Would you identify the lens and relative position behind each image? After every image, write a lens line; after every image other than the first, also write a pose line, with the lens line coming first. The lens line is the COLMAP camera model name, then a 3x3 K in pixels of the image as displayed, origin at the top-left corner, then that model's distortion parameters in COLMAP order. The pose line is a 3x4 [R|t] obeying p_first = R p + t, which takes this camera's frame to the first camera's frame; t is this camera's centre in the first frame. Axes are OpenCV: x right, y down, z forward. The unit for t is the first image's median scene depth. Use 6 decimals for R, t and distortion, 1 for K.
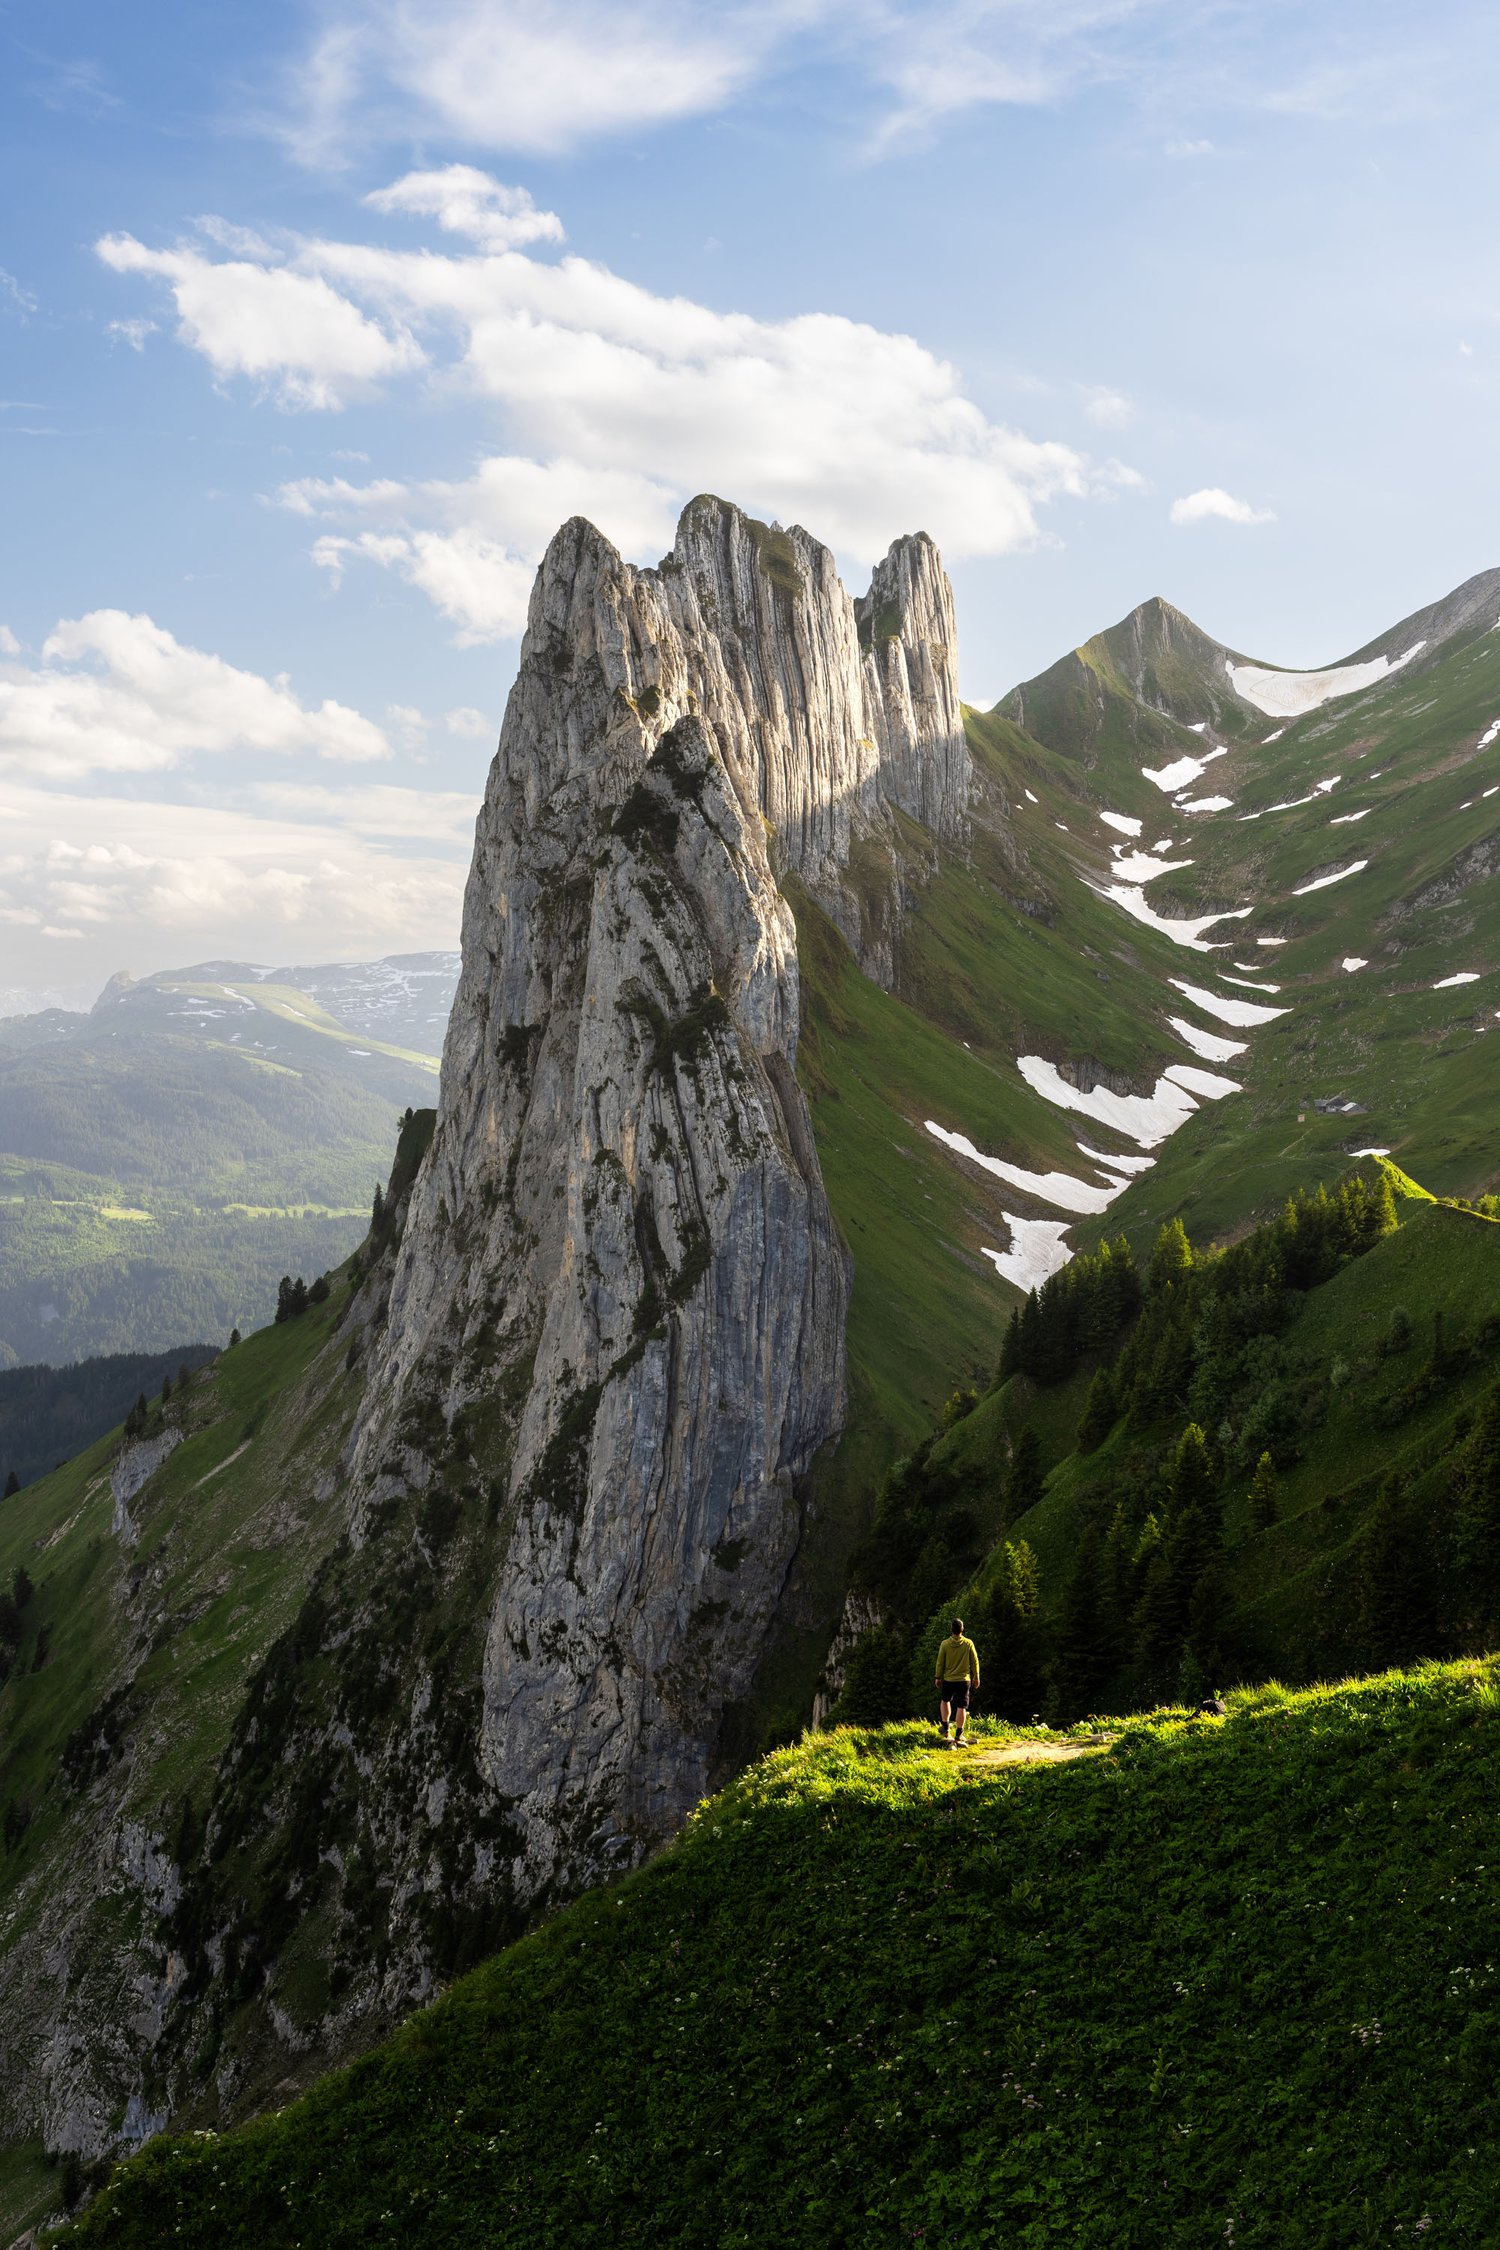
lens RADIAL K [[3590.0, 0, 755.5], [0, 3590.0, 1129.8], [0, 0, 1]] dist [-0.003667, 0.000000]
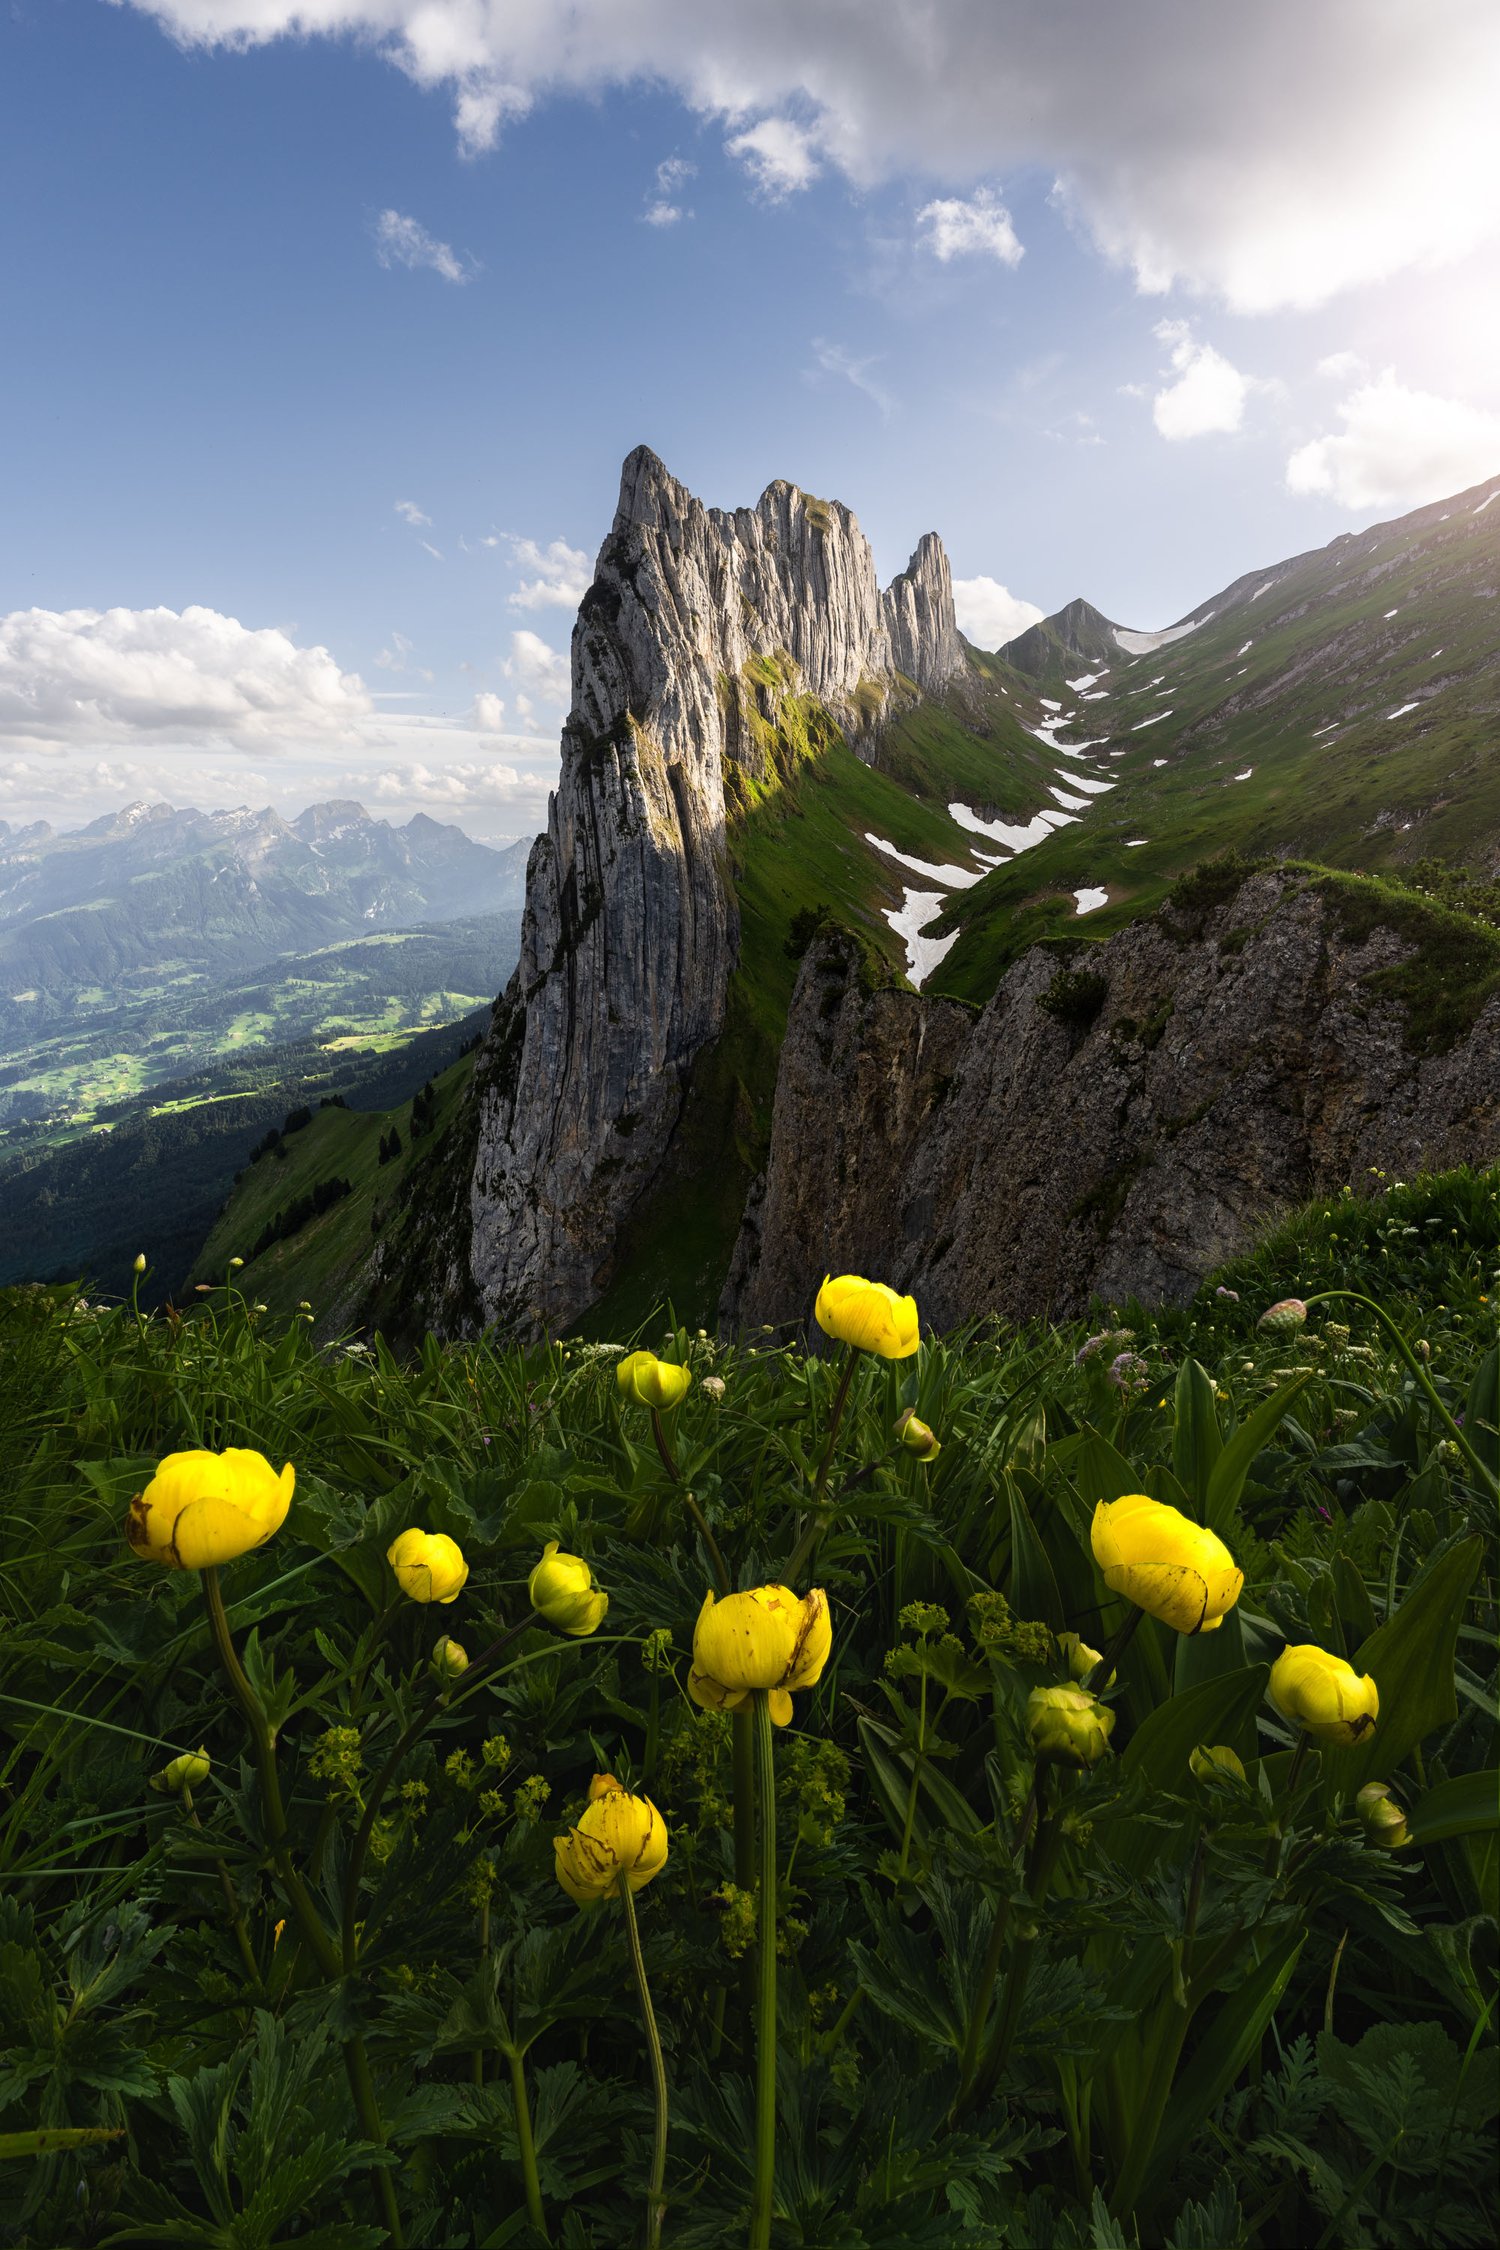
lens RADIAL K [[1227.4, 0, 744.4], [0, 1227.4, 1129.1], [0, 0, 1]] dist [-0.004231, 0.000787]
pose [[0.984572, 0.022034, -0.173589, 0.115917], [0.012475, 0.980678, 0.195233, 0.025063], [0.174537, -0.194386, 0.965272, 0.513981]]
